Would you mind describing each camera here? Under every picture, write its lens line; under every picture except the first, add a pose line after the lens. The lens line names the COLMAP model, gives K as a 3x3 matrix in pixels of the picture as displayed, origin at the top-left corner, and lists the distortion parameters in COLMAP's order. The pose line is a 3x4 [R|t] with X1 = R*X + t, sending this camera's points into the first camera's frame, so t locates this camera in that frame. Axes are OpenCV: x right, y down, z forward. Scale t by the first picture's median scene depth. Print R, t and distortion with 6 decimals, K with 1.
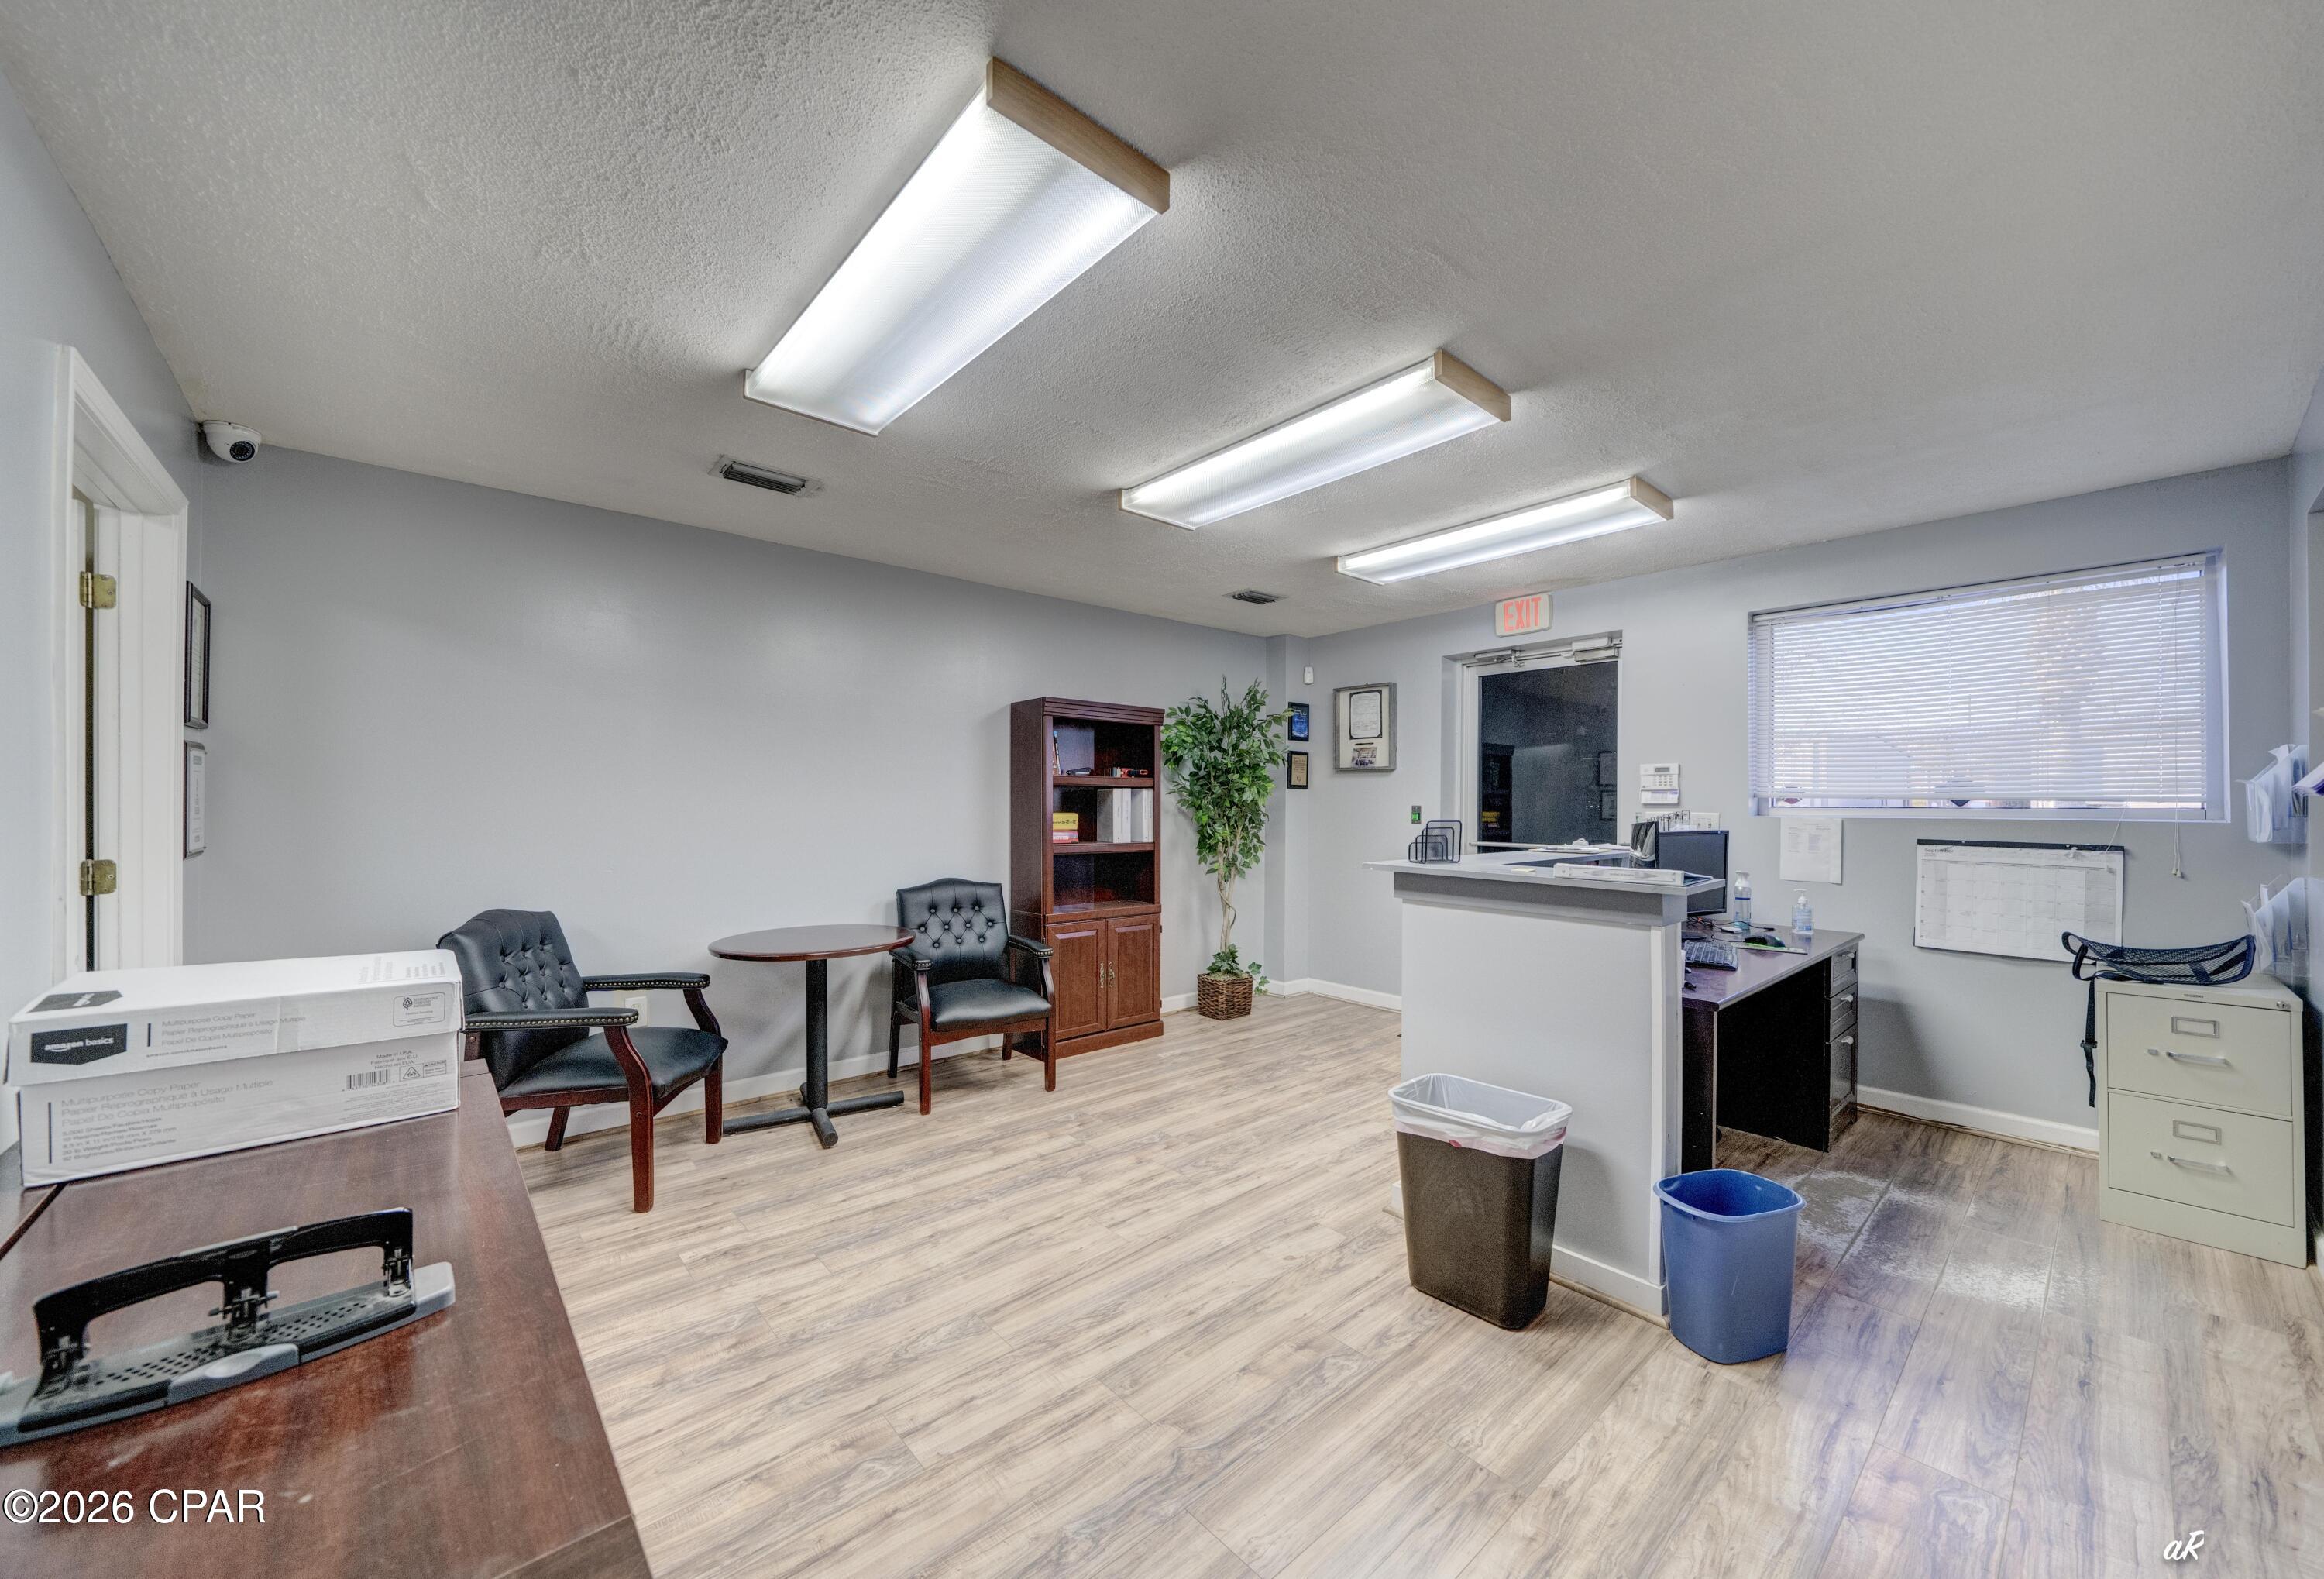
lens RADIAL K [[866.3, 0, 1156.3], [0, 866.3, 804.9], [0, 0, 1]] dist [-0.008430, -0.000169]
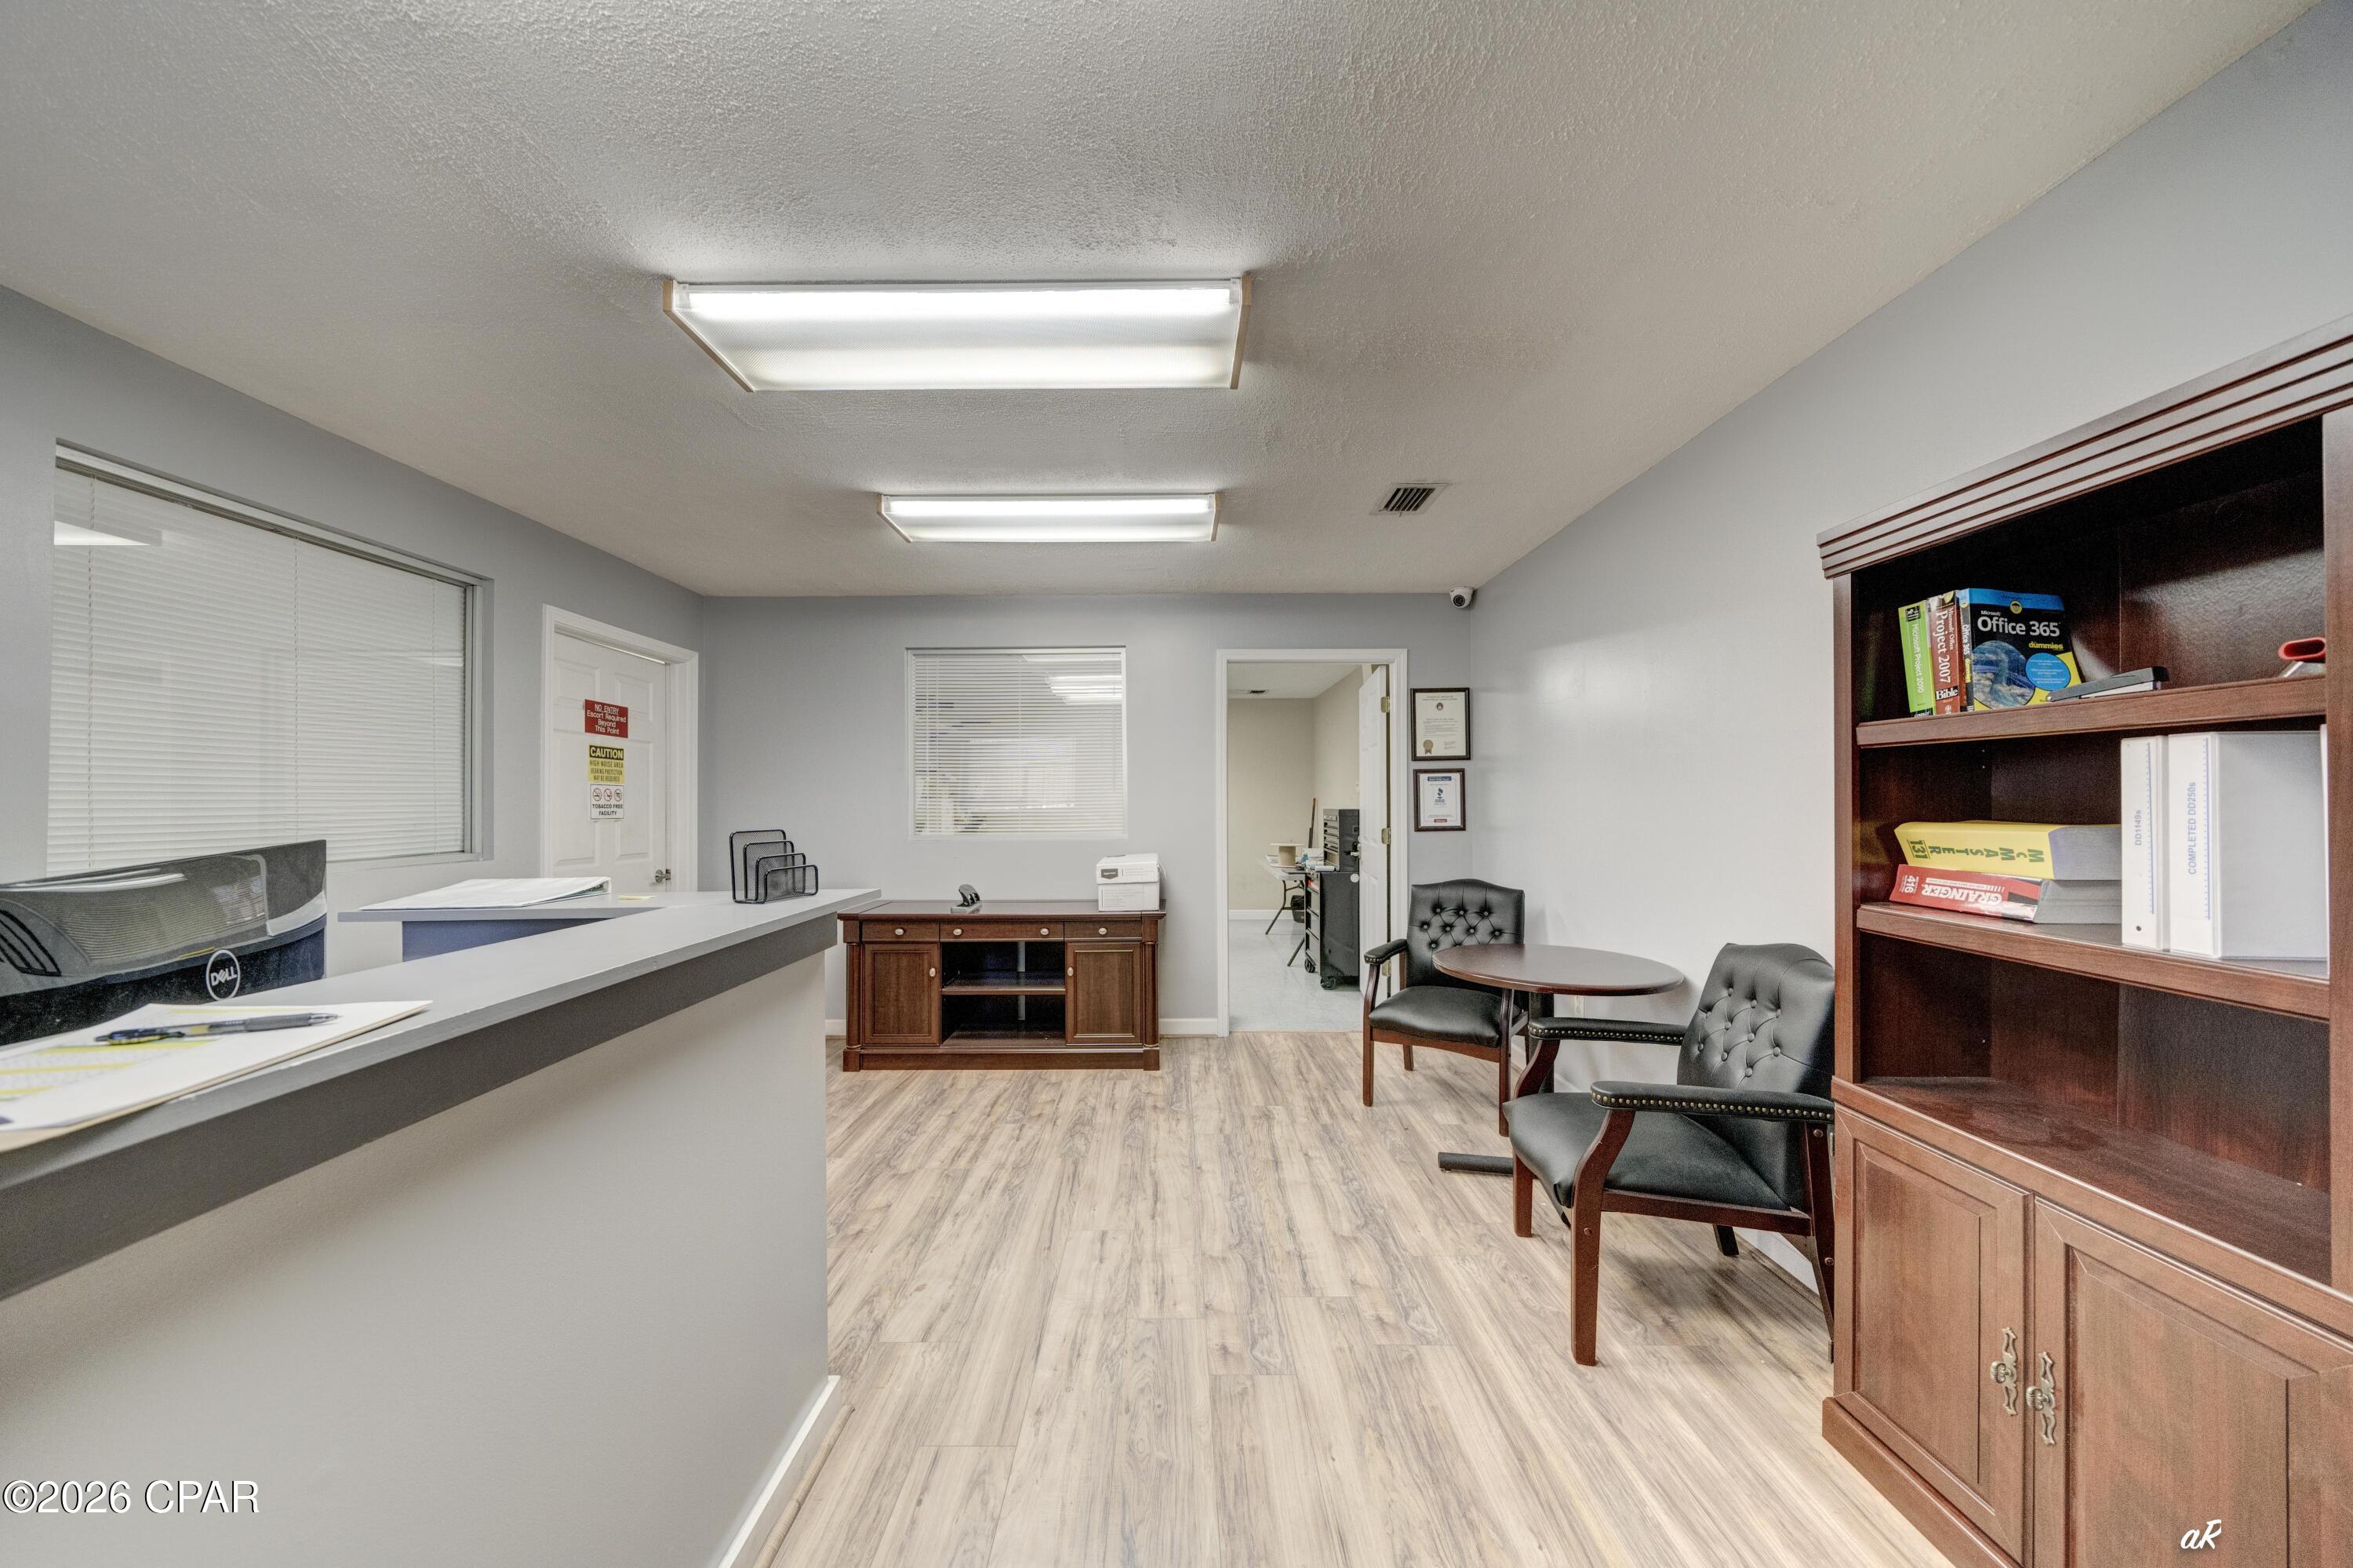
lens RADIAL K [[815.3, 0, 1141.2], [0, 815.3, 796.2], [0, 0, 1]] dist [-0.007201, 0.000372]
pose [[-0.684299, -0.003621, -0.729192, 0.610188], [0.003616, 0.999959, -0.008359, -0.002019], [0.729192, -0.008357, -0.684258, 1.709001]]
